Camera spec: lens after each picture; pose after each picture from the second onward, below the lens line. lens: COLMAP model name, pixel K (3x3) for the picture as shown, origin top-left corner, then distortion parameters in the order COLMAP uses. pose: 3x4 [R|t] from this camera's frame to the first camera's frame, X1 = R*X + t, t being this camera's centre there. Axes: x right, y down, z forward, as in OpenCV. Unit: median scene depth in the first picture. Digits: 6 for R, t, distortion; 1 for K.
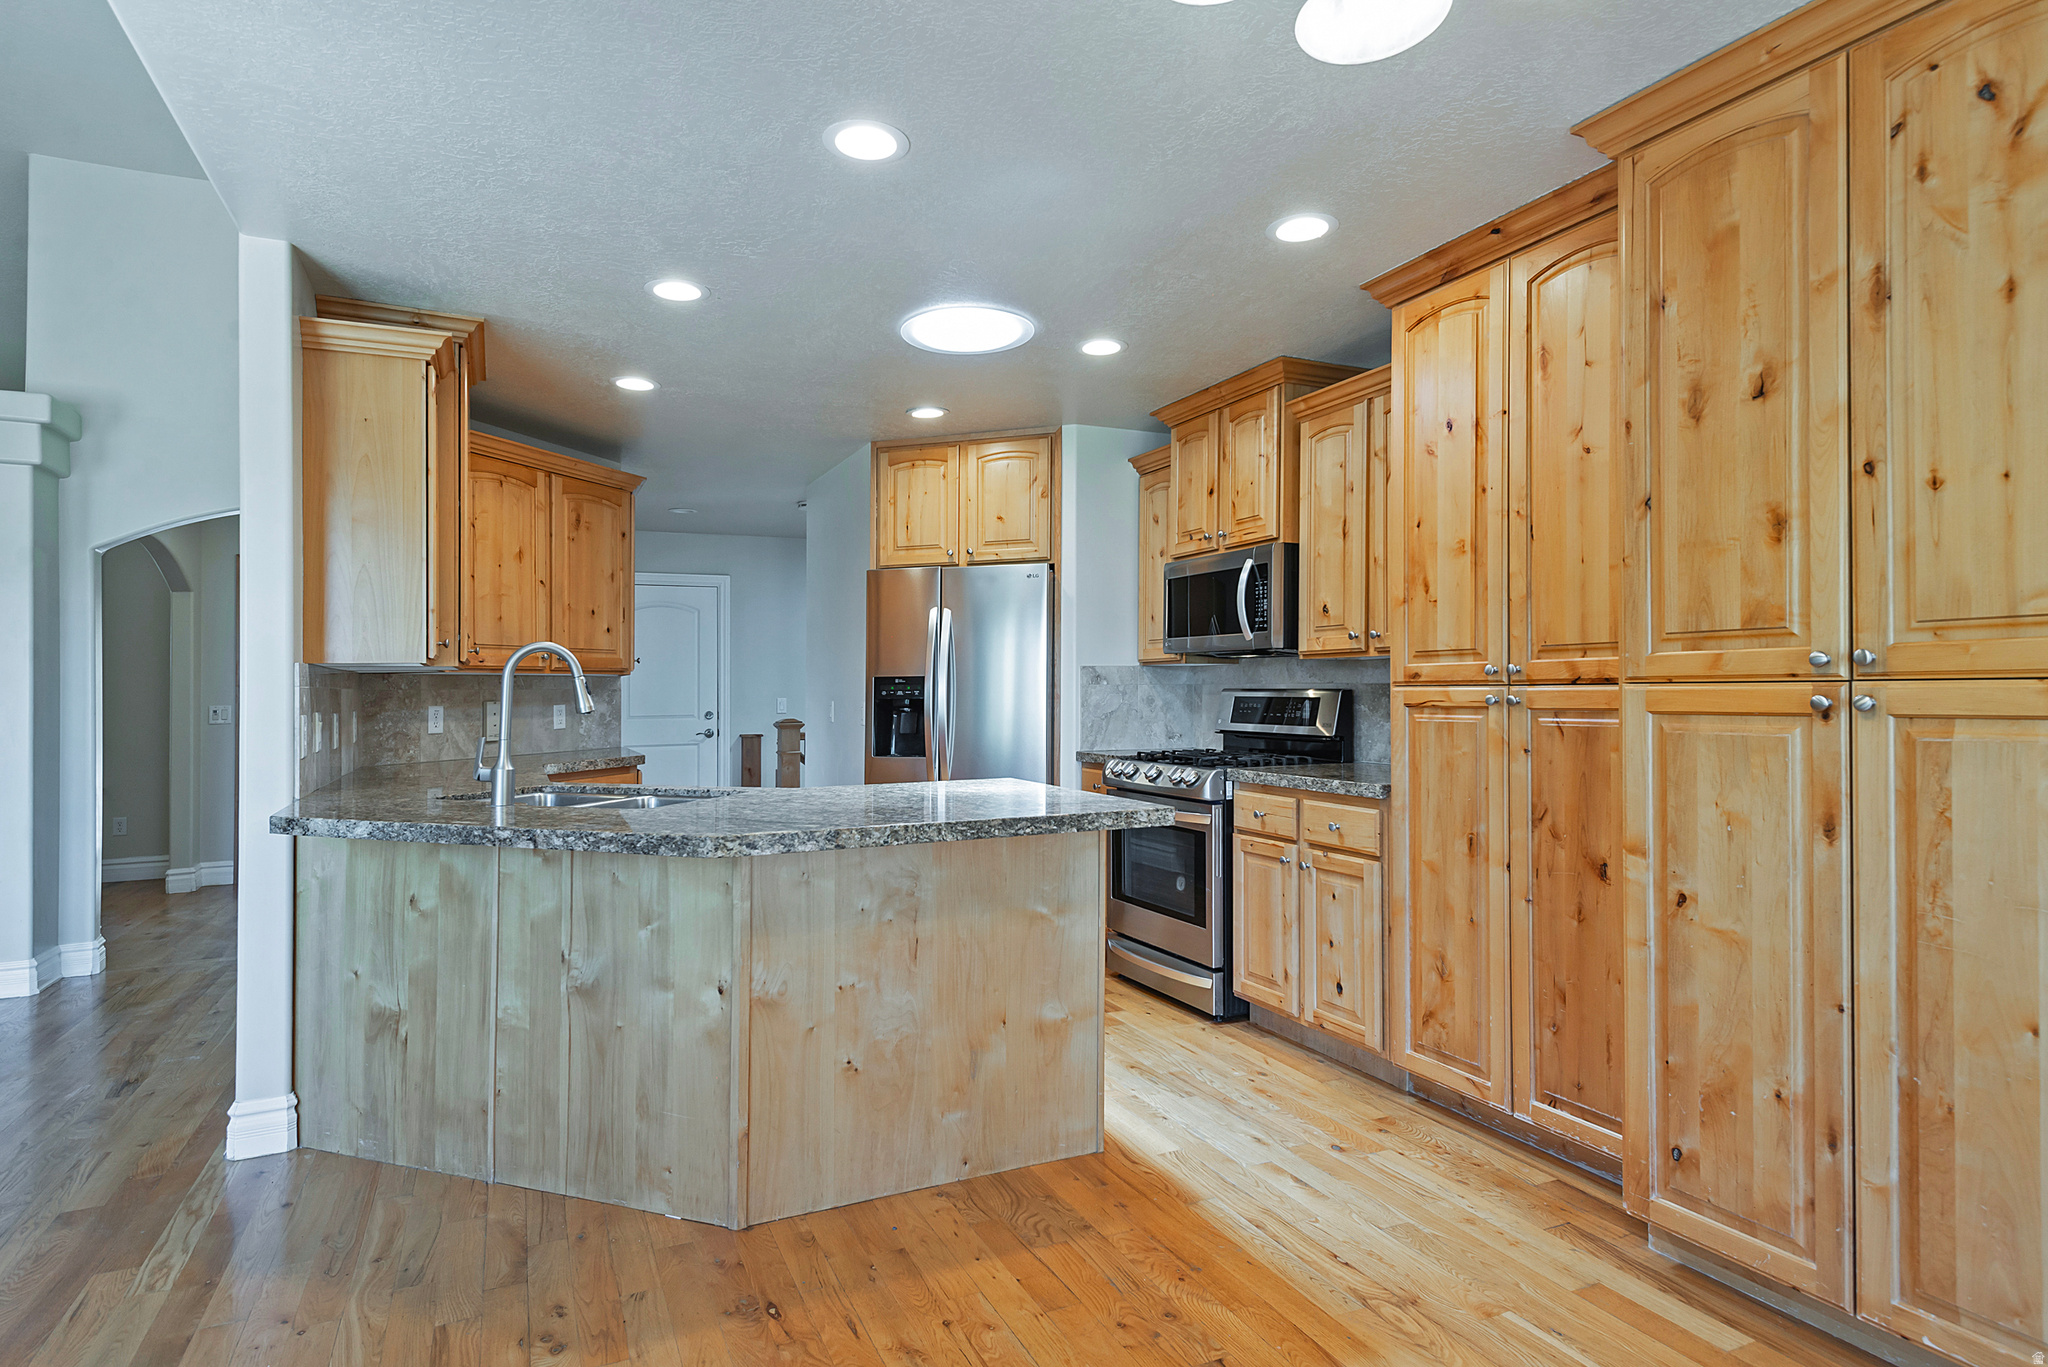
lens RADIAL K [[1126.4, 0, 1016.9], [0, 1126.4, 669.1], [0, 0, 1]] dist [0.024307, -0.008602]
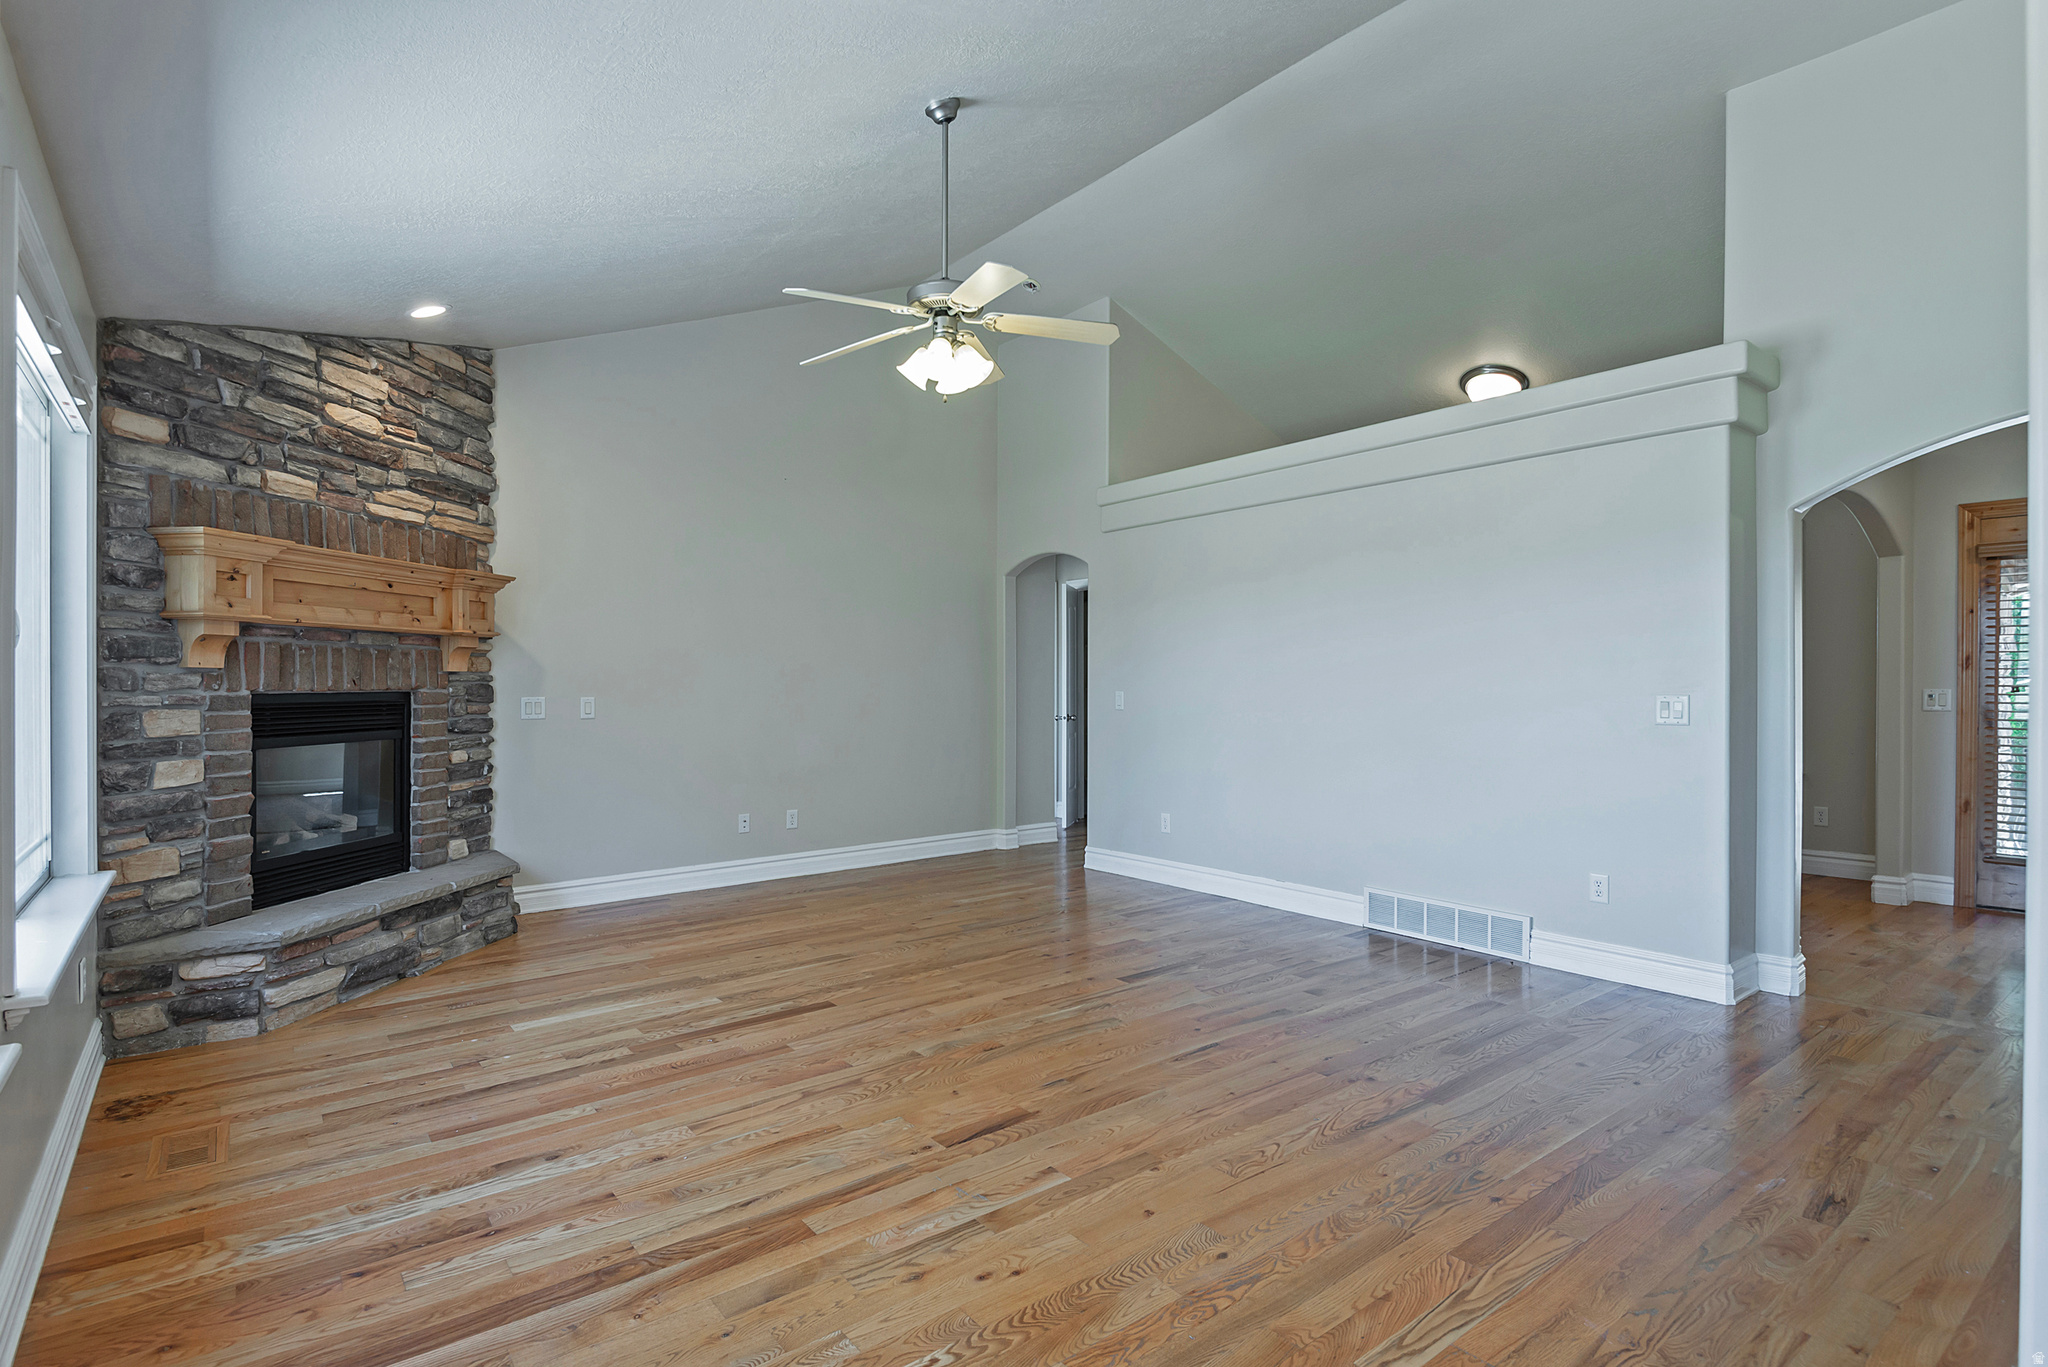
lens RADIAL K [[1041.6, 0, 1010.3], [0, 1041.6, 680.3], [0, 0, 1]] dist [-0.014710, 0.000605]
pose [[0.236712, 0.015365, -0.971458, -0.188825], [0.013934, 0.999718, 0.019207, 0.002011], [0.971480, -0.018083, 0.236431, 0.237618]]
